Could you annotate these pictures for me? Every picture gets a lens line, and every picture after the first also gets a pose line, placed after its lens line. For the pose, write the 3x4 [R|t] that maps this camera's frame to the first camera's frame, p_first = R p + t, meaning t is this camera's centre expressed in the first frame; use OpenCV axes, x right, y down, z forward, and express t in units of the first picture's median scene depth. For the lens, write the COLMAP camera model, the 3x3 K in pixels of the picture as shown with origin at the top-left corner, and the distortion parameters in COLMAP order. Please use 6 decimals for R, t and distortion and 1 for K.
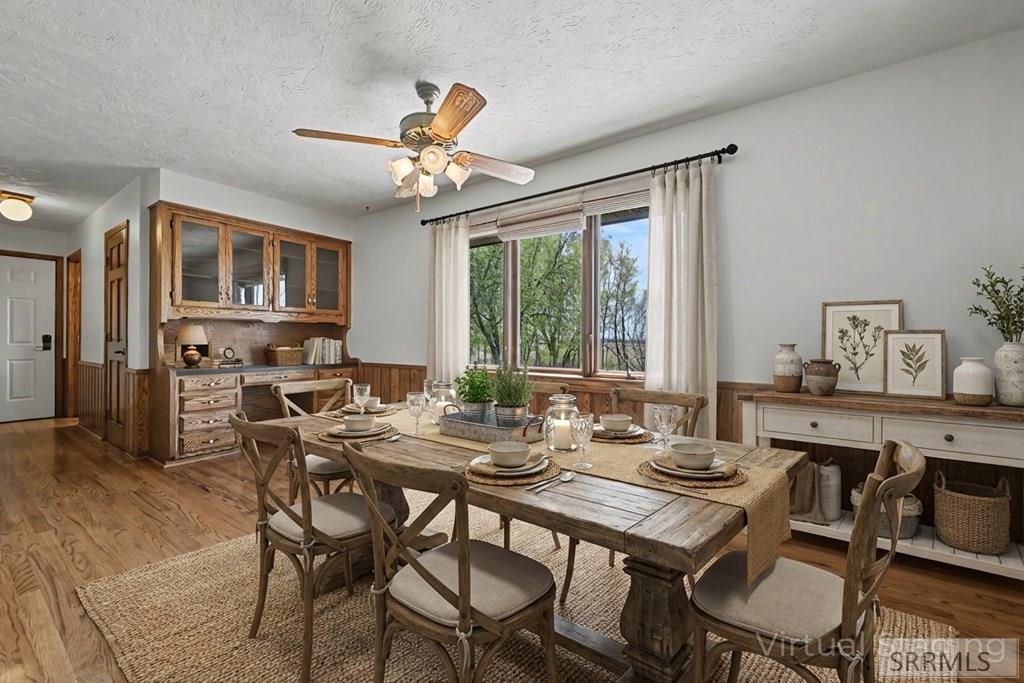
lens RADIAL K [[416.5, 0, 506.5], [0, 416.5, 337.2], [0, 0, 1]] dist [-0.001203, -0.000032]
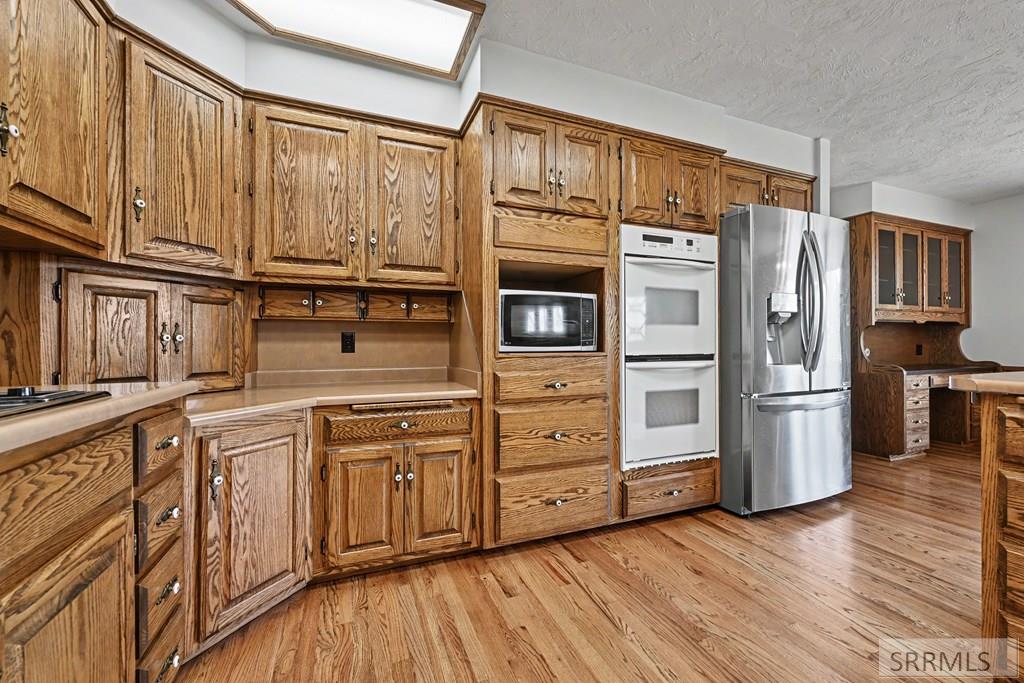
lens RADIAL K [[416.5, 0, 514.7], [0, 416.5, 341.2], [0, 0, 1]] dist [-0.001203, -0.000032]
pose [[0.866703, -0.003310, -0.498813, -0.851384], [0.009523, 0.999906, 0.009912, -0.011307], [0.498733, -0.013341, 0.866653, -0.292752]]
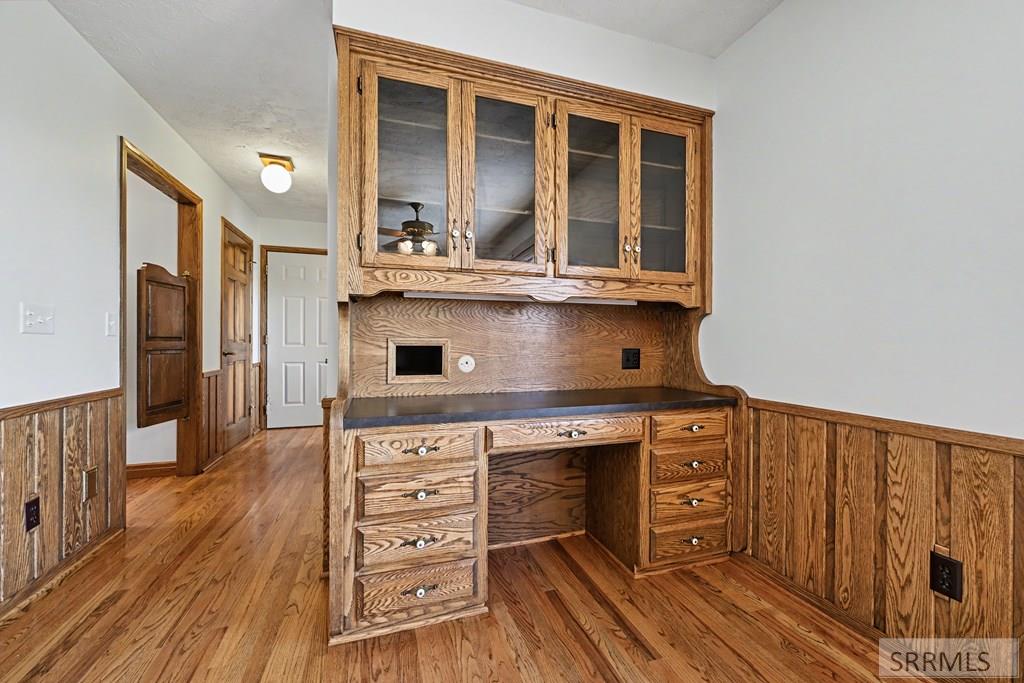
lens RADIAL K [[416.5, 0, 507.0], [0, 416.5, 338.3], [0, 0, 1]] dist [-0.001203, -0.000032]
pose [[0.821413, 0.009204, -0.570259, -0.330258], [-0.002563, 0.999919, 0.012447, -0.001478], [0.570328, -0.008763, 0.821371, 0.574561]]
